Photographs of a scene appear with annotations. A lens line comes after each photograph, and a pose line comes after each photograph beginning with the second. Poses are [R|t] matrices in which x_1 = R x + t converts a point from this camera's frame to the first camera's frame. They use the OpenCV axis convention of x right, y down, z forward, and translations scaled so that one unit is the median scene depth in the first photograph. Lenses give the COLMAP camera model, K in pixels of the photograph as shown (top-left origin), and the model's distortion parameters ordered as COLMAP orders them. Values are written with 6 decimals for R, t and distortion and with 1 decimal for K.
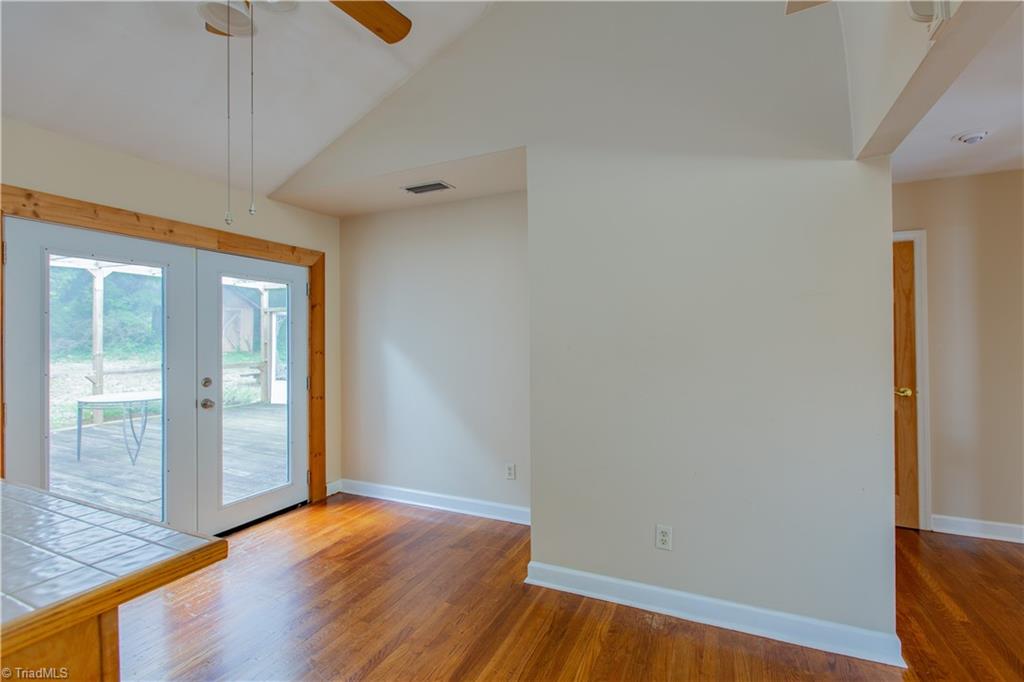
lens RADIAL K [[459.5, 0, 509.8], [0, 459.5, 339.7], [0, 0, 1]] dist [0.001147, -0.000717]
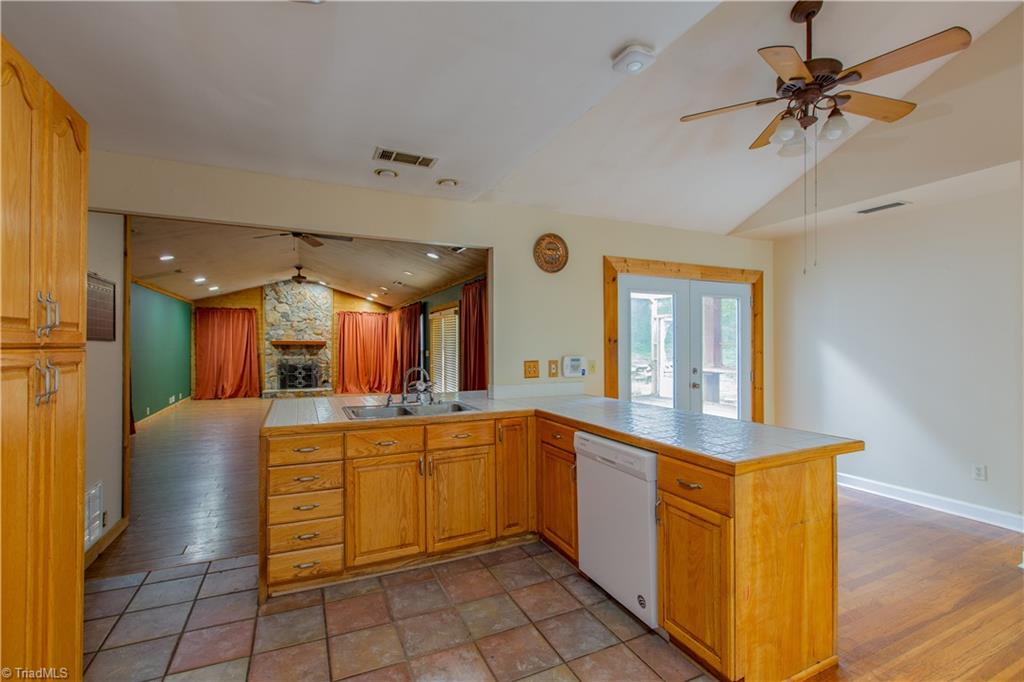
lens RADIAL K [[459.5, 0, 535.9], [0, 459.5, 340.5], [0, 0, 1]] dist [0.001147, -0.000717]
pose [[0.783586, -0.000151, -0.621284, -0.136337], [-0.003055, 0.999987, -0.004097, 0.003852], [0.621276, 0.005108, 0.783575, -0.403759]]
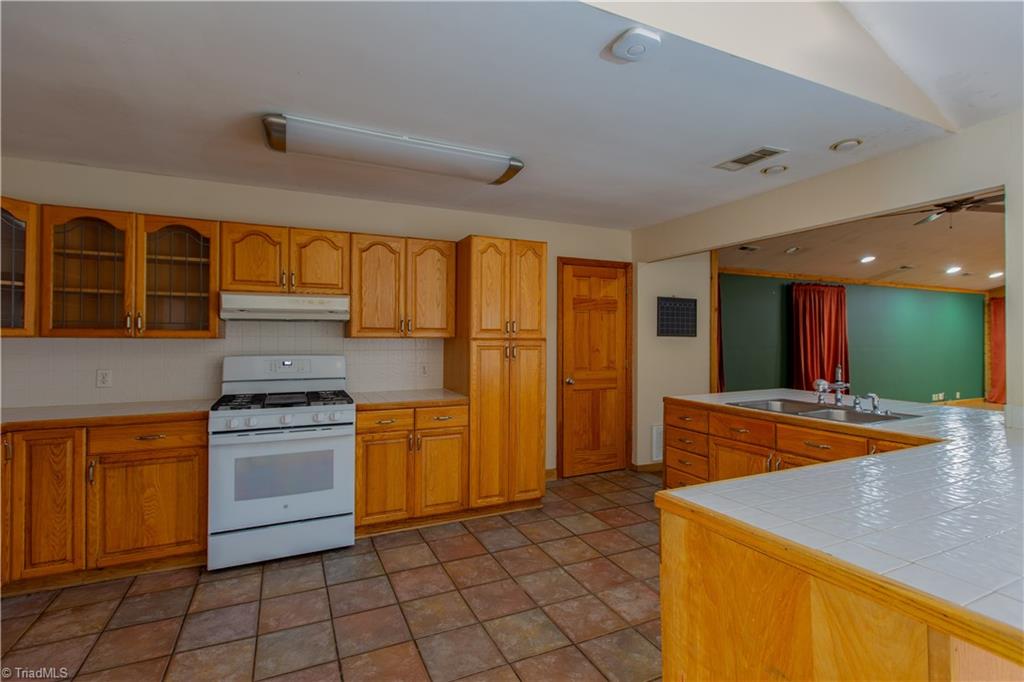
lens RADIAL K [[459.5, 0, 515.7], [0, 459.5, 335.3], [0, 0, 1]] dist [0.001147, -0.000717]
pose [[-0.621608, -0.002891, -0.783323, 0.142092], [0.002503, 0.999981, -0.005677, 0.006308], [0.783325, -0.005490, -0.621589, 0.396442]]
